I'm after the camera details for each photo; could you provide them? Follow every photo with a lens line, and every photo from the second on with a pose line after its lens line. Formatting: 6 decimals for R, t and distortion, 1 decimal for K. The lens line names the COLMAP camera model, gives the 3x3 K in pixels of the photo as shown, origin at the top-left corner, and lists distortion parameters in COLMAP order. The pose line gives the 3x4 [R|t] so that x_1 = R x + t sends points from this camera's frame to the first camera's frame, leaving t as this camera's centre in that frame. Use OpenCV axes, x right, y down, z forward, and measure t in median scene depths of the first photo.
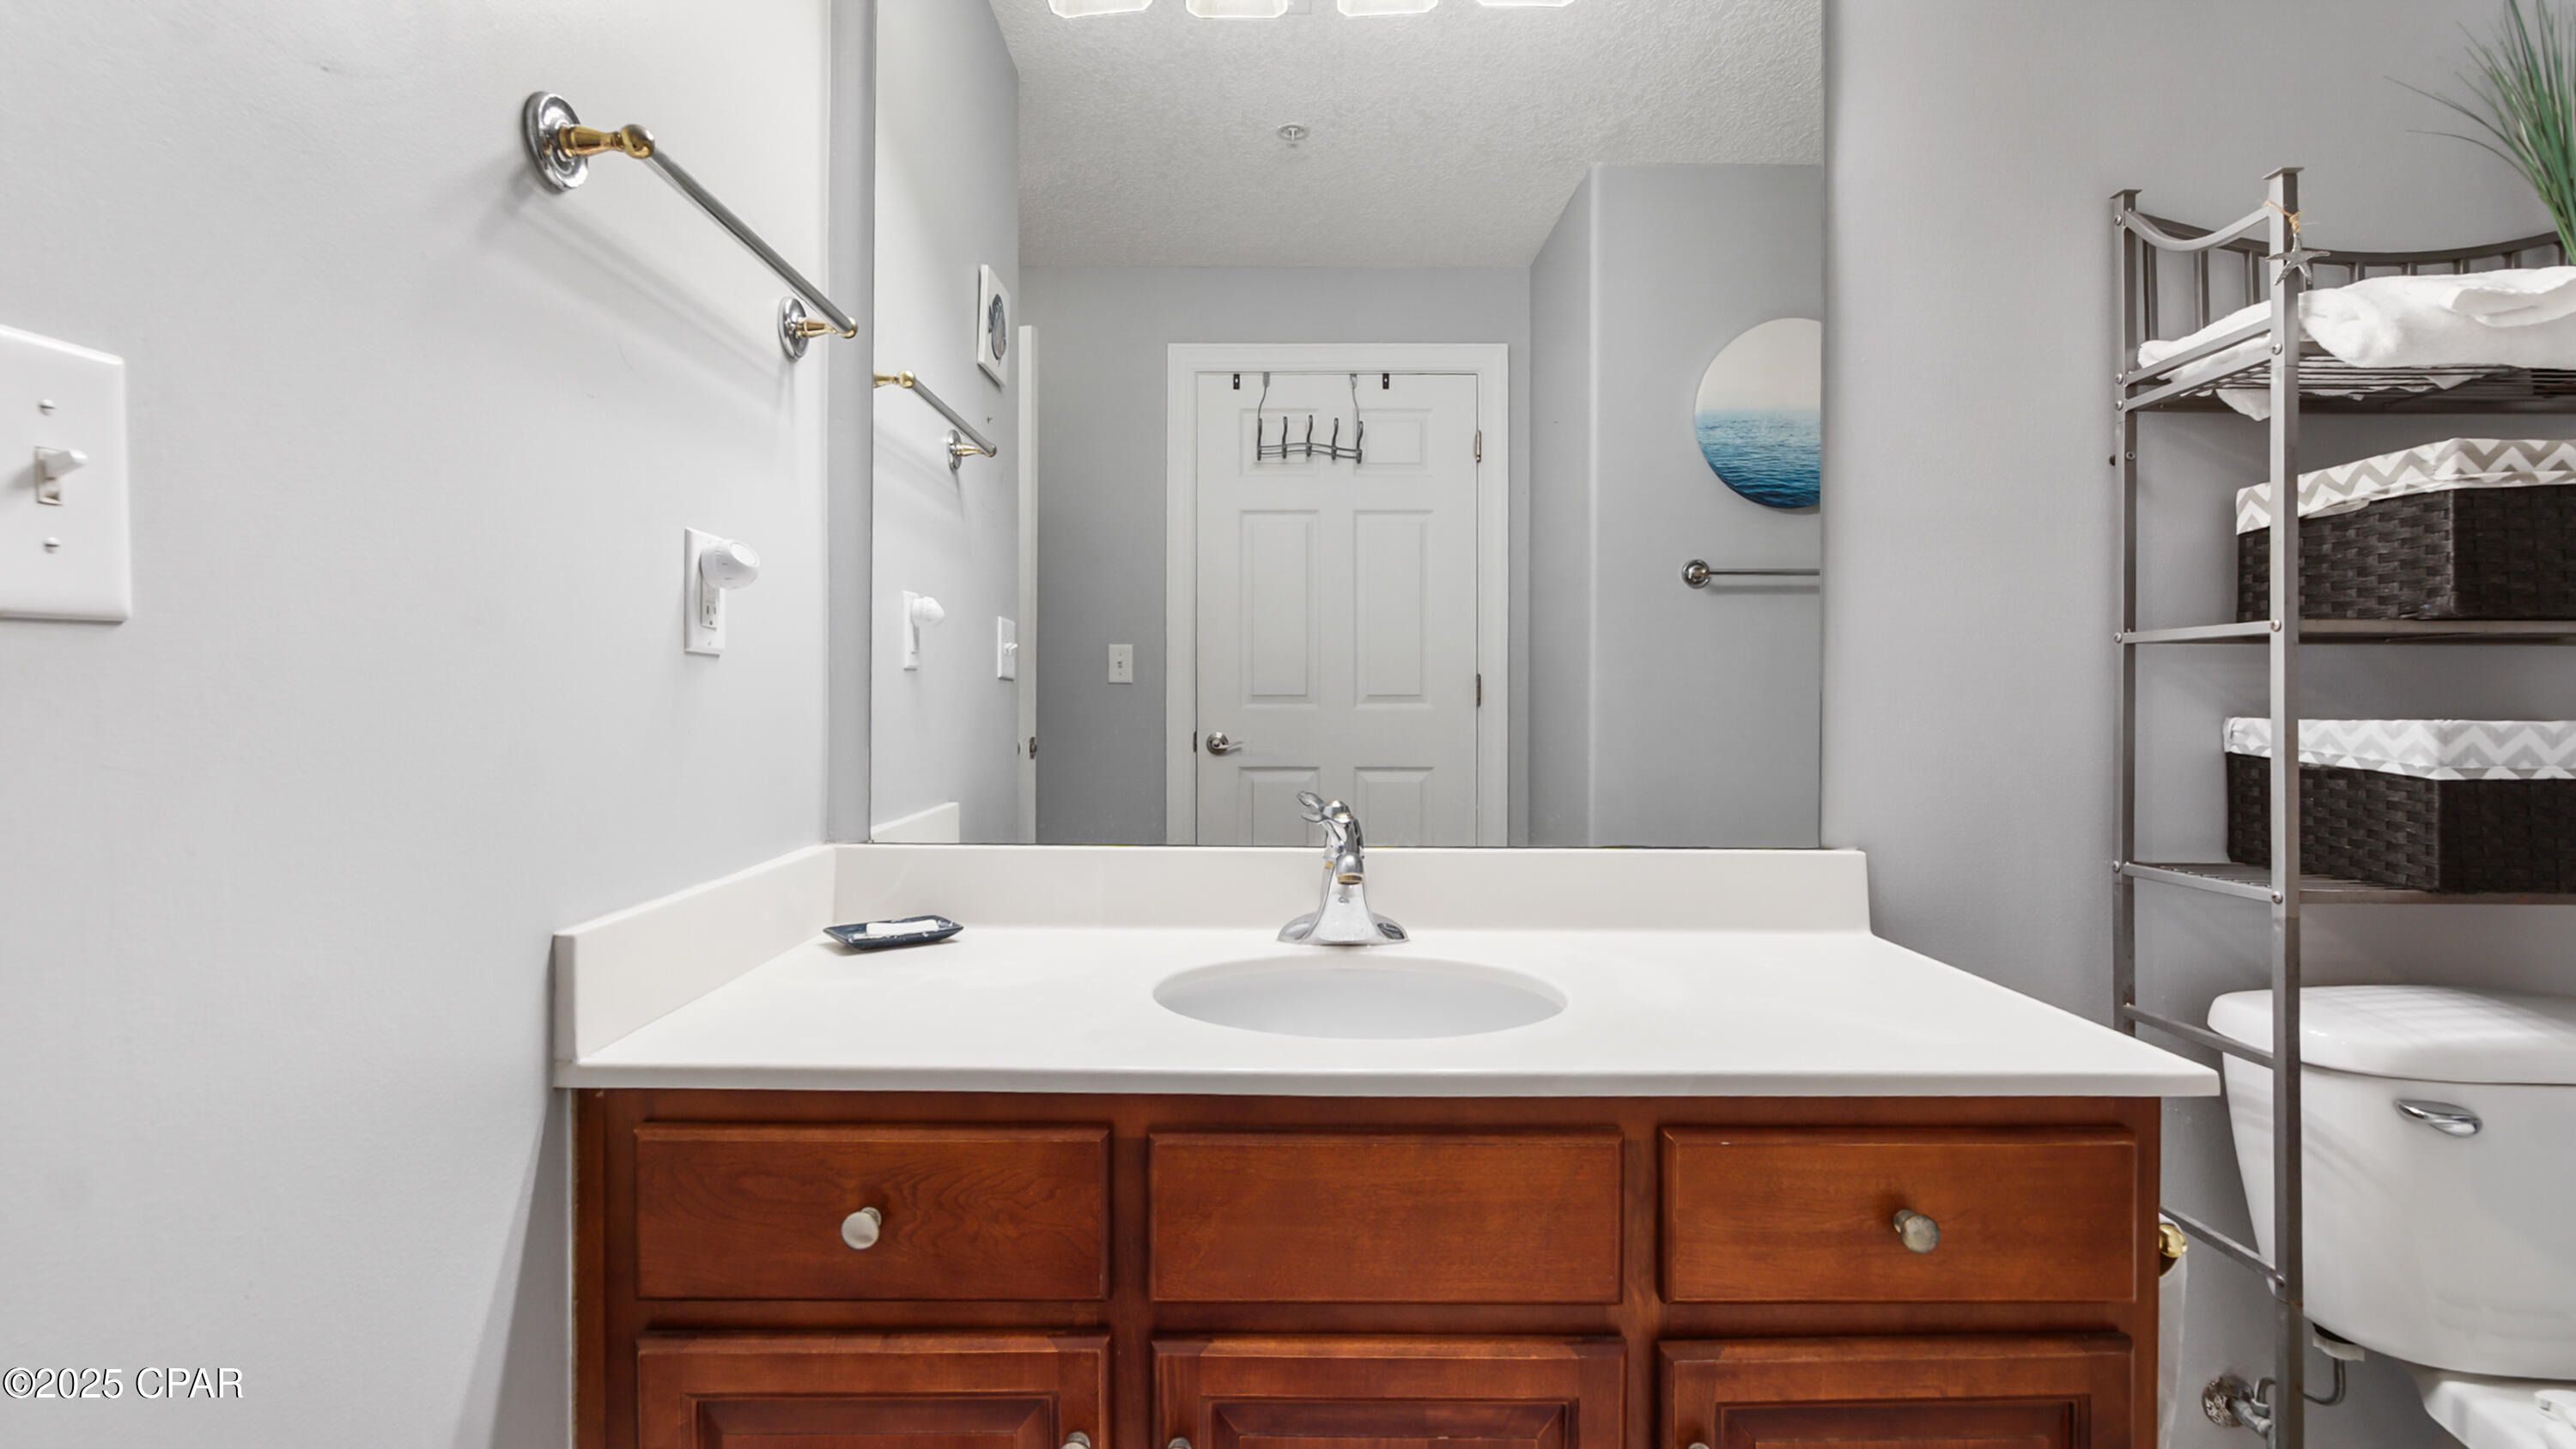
lens RADIAL K [[1209.2, 0, 1249.5], [0, 1209.2, 699.7], [0, 0, 1]] dist [-0.001617, -0.000413]
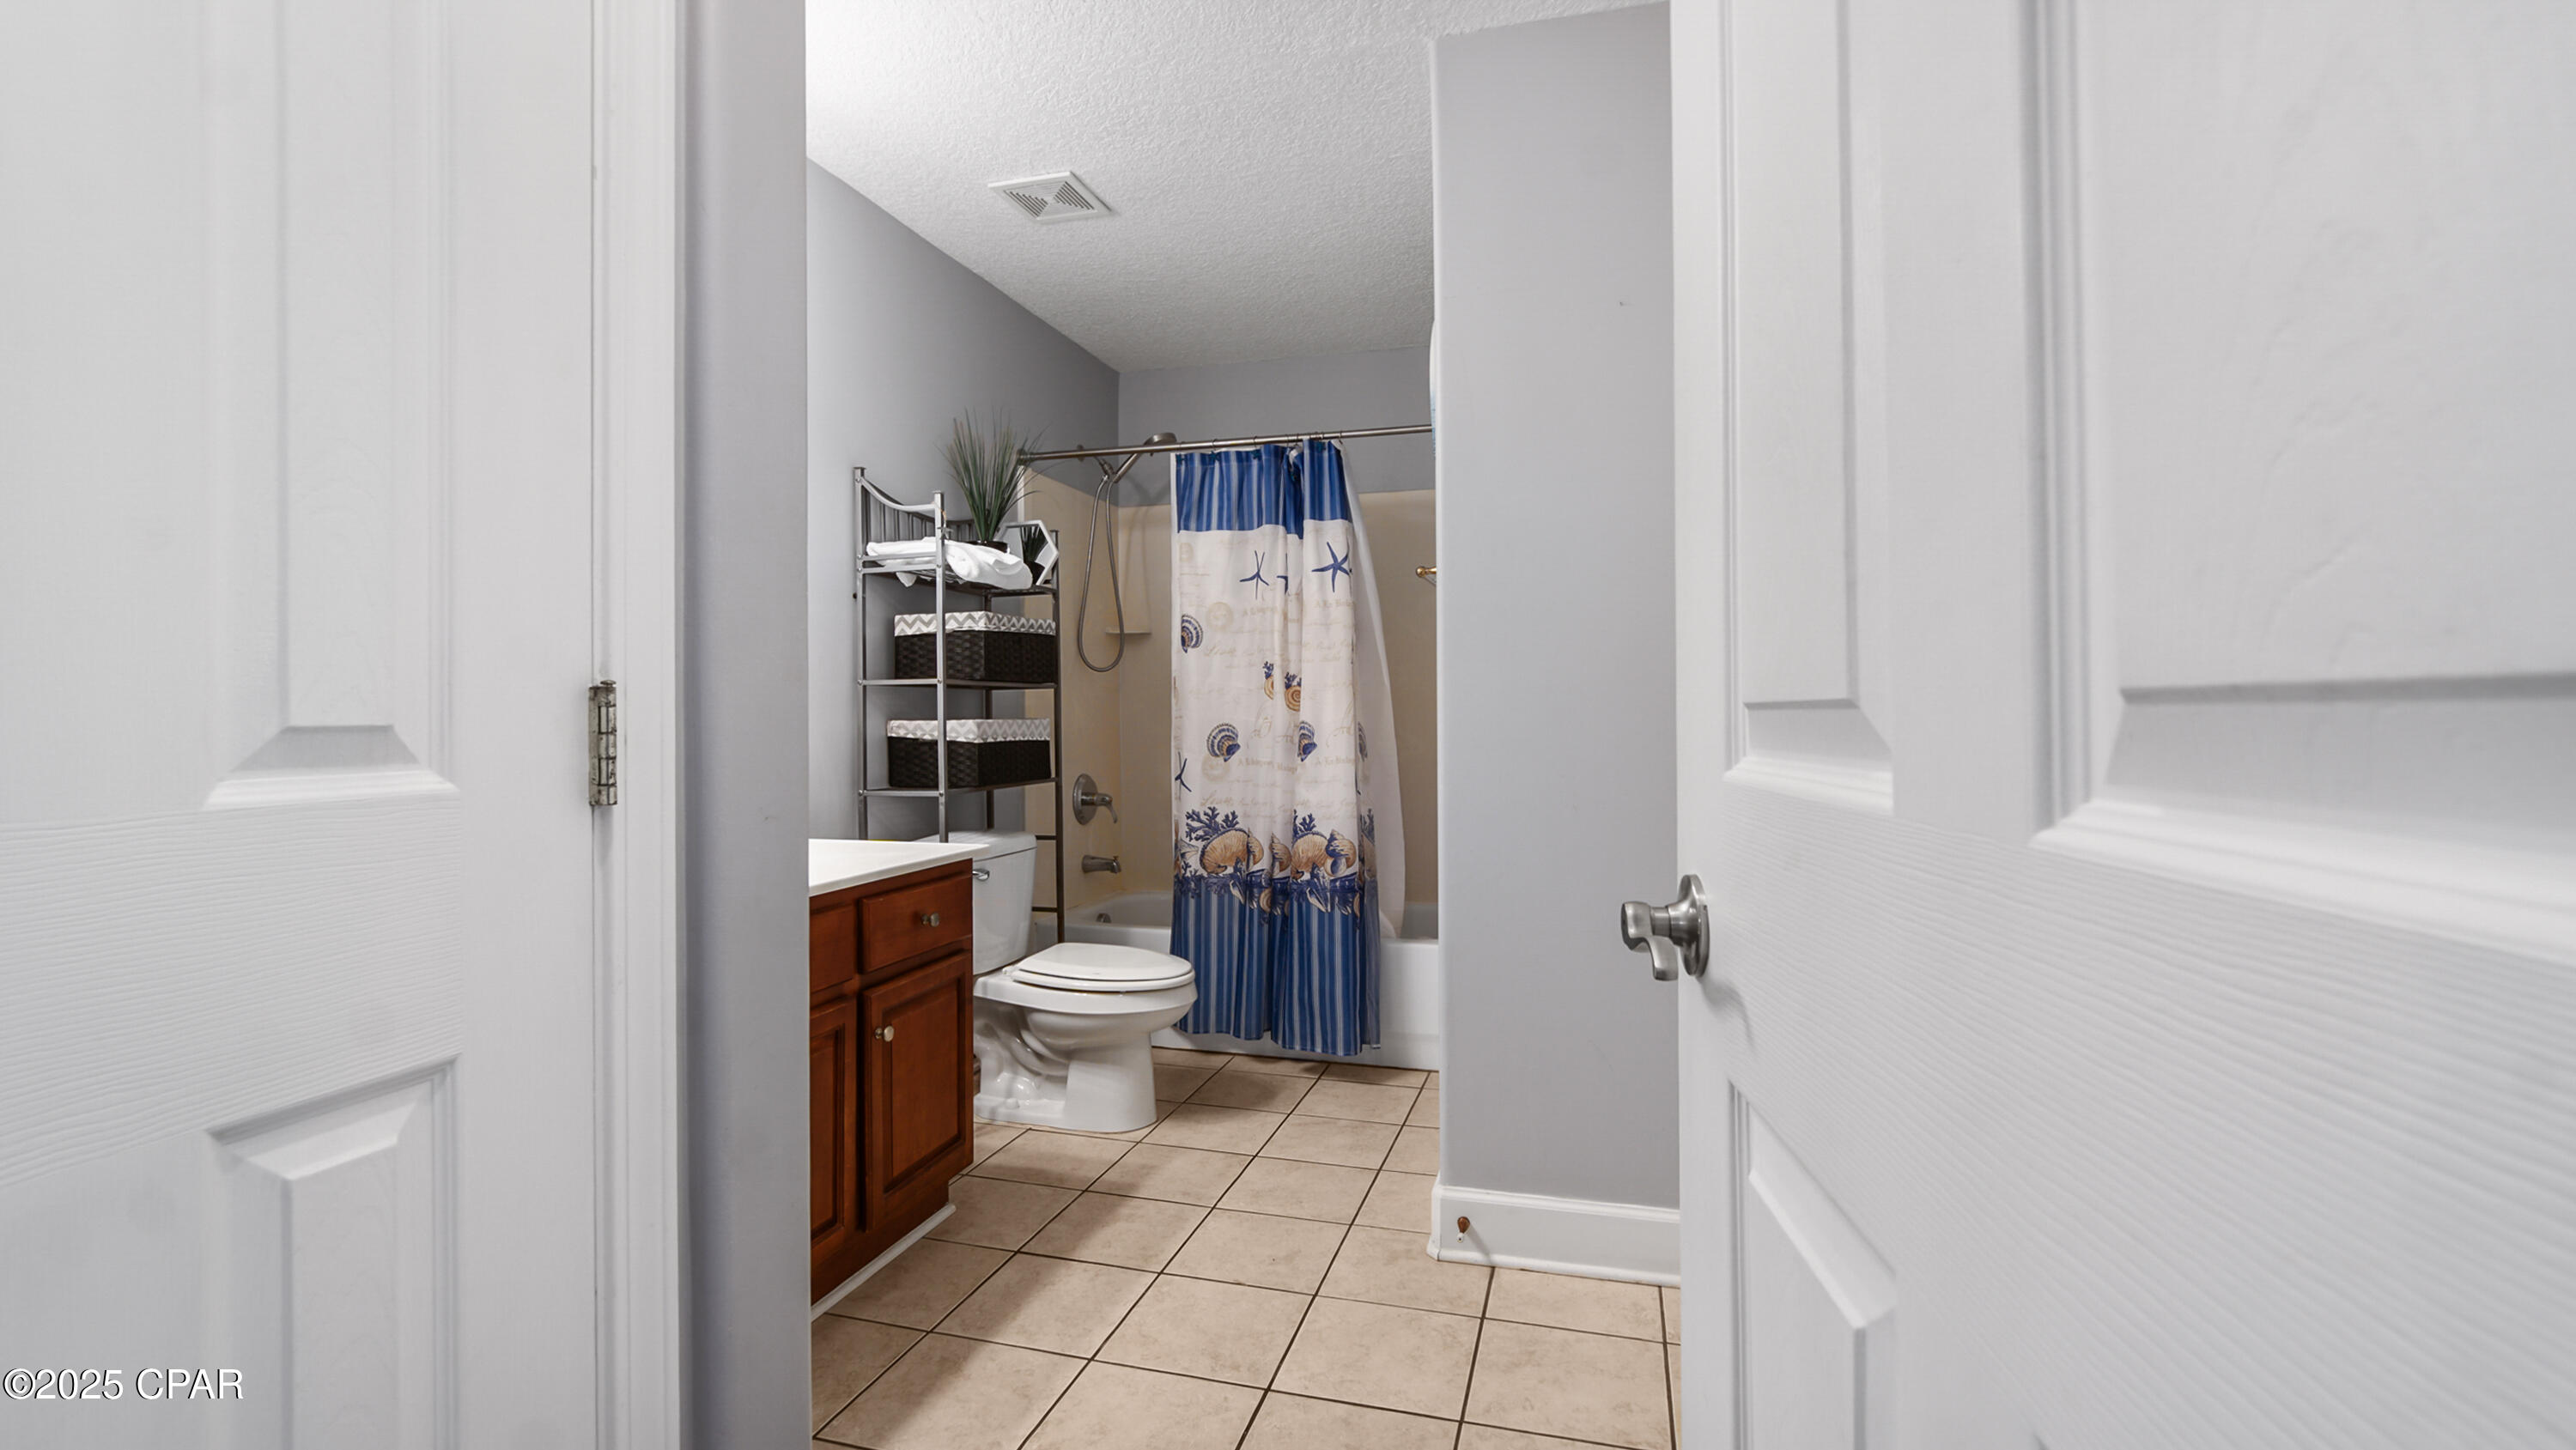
lens RADIAL K [[1152.7, 0, 1273.4], [0, 1152.7, 693.2], [0, 0, 1]] dist [-0.003305, -0.000002]
pose [[0.268524, 0.013151, 0.963183, -1.270497], [0.004415, 0.999879, -0.014883, 0.000296], [-0.963263, 0.008249, 0.268434, -0.276354]]
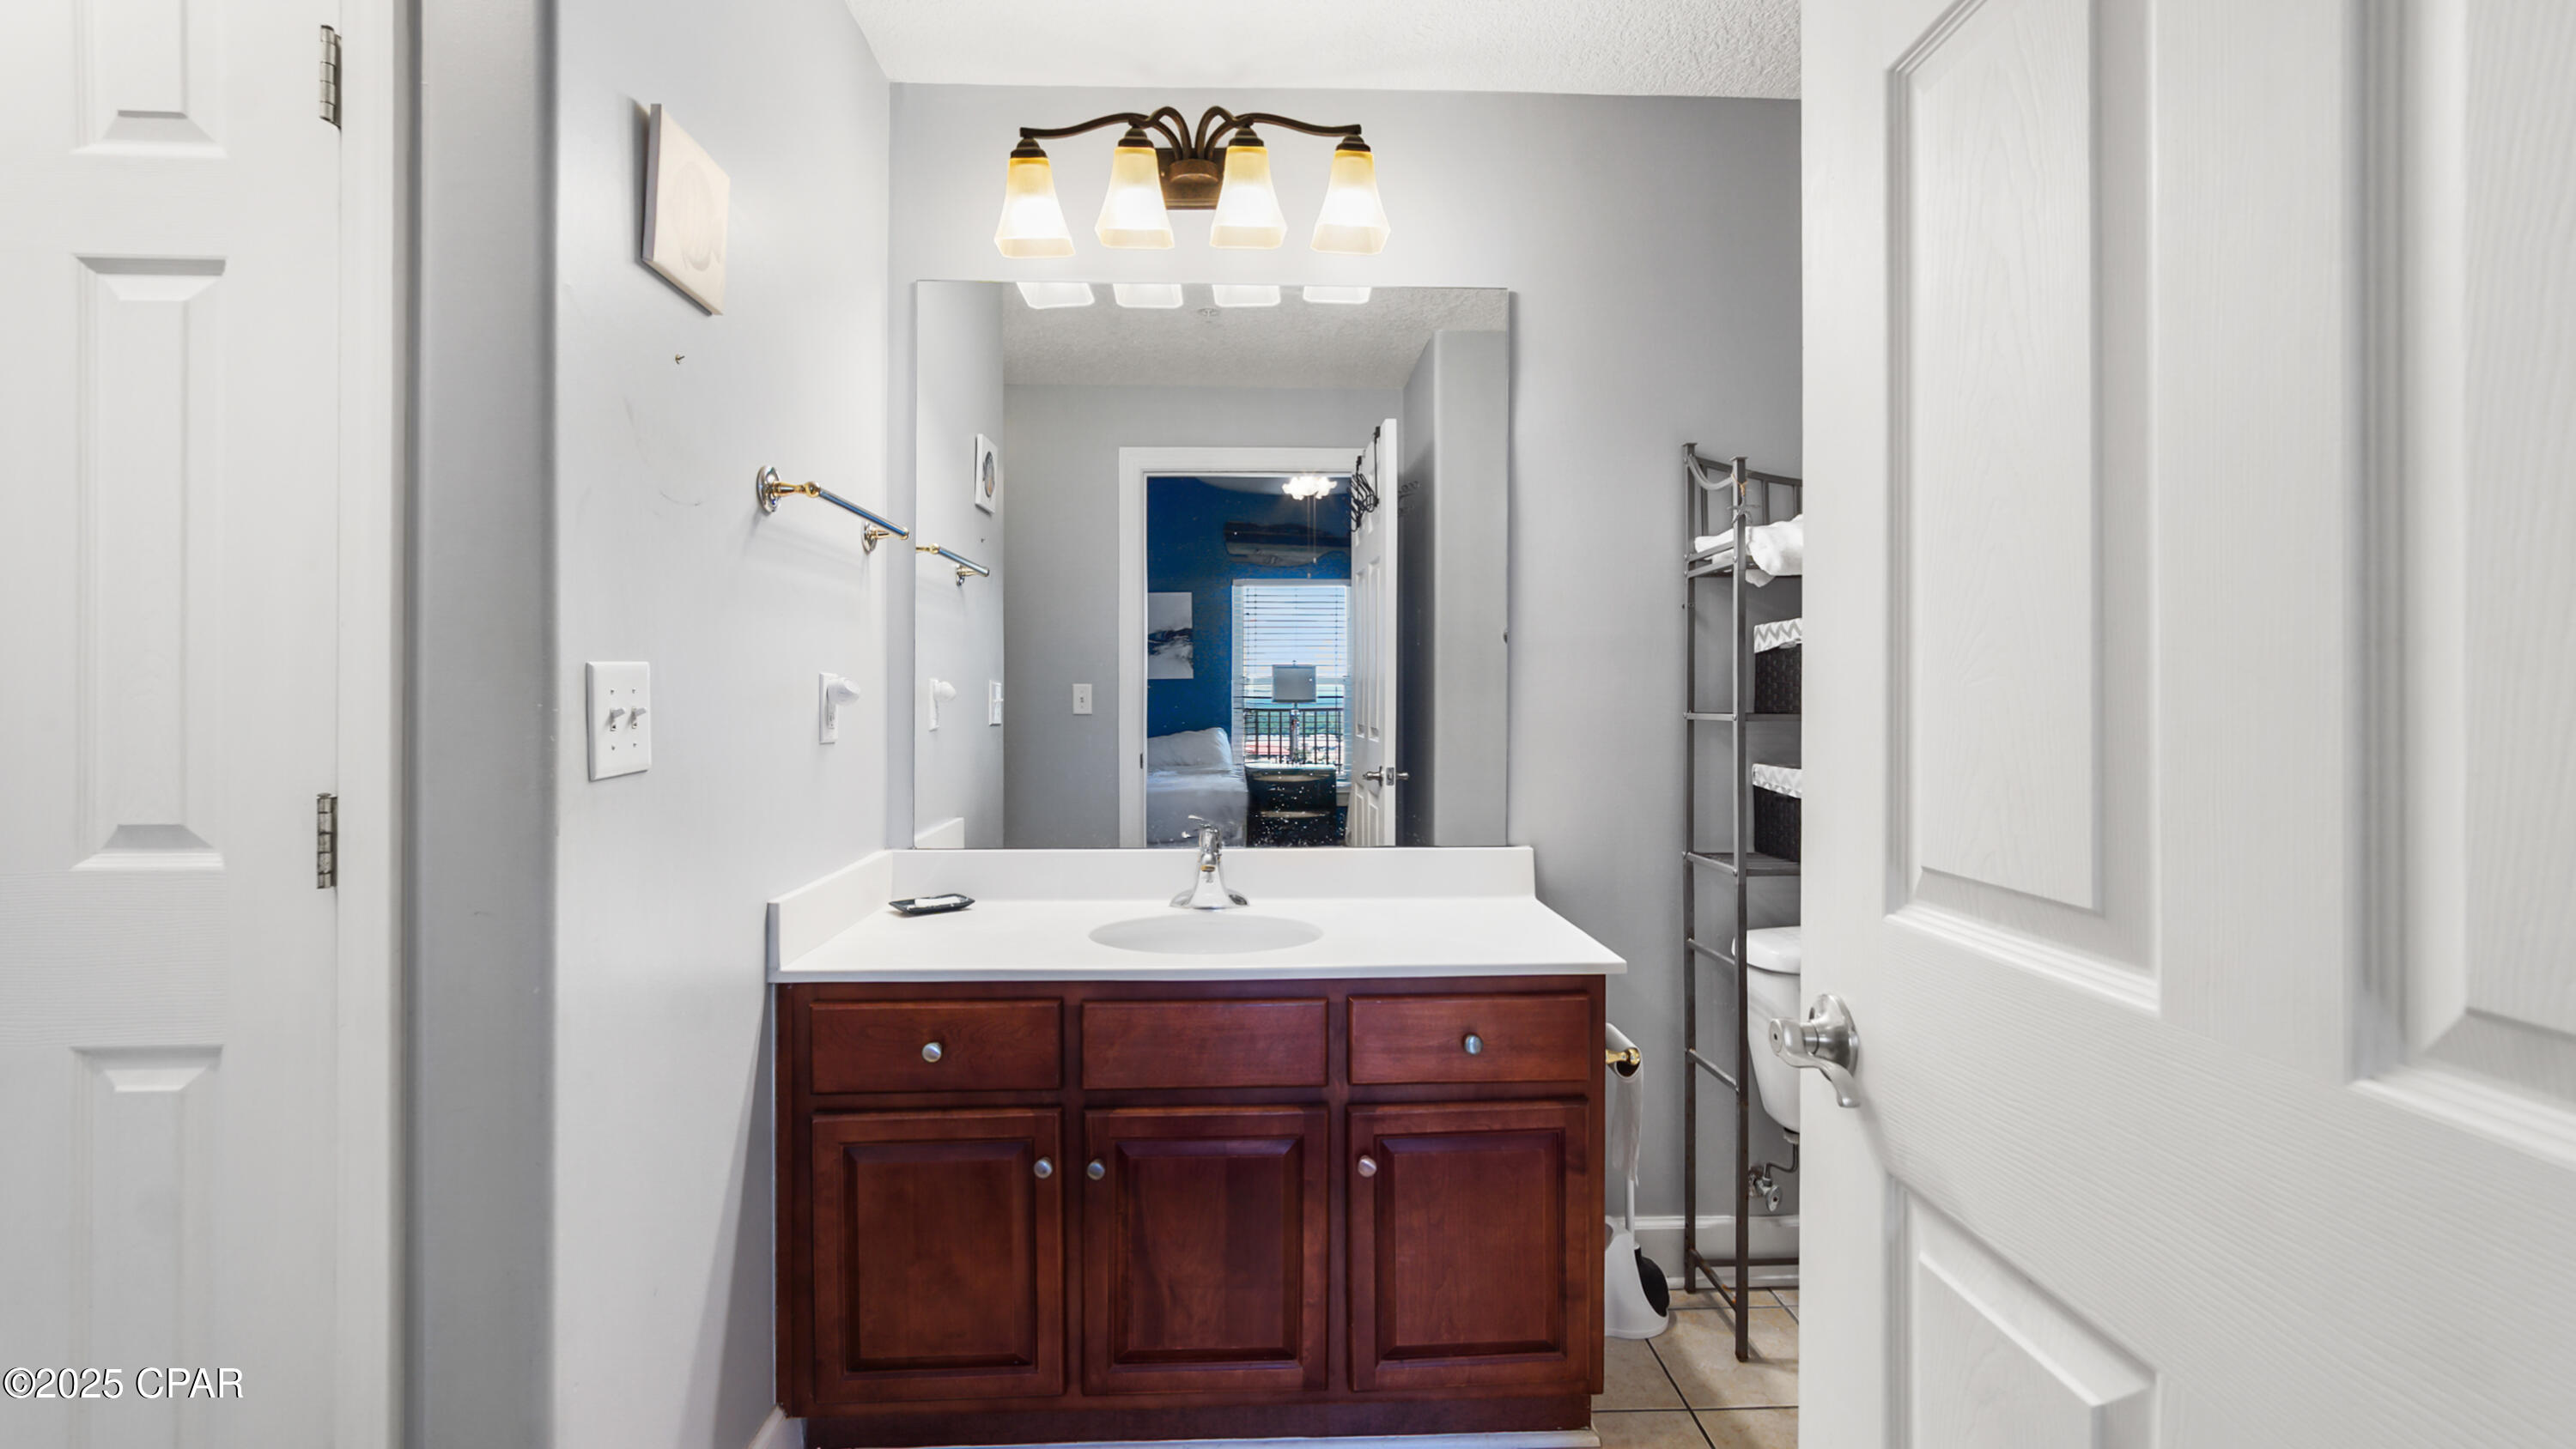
lens RADIAL K [[1152.7, 0, 1273.4], [0, 1152.7, 692.7], [0, 0, 1]] dist [-0.003305, -0.000002]
pose [[0.998794, -0.003598, 0.048957, 0.106675], [0.003753, 0.999988, -0.003070, -0.101809], [-0.048946, 0.003250, 0.998796, -0.680655]]
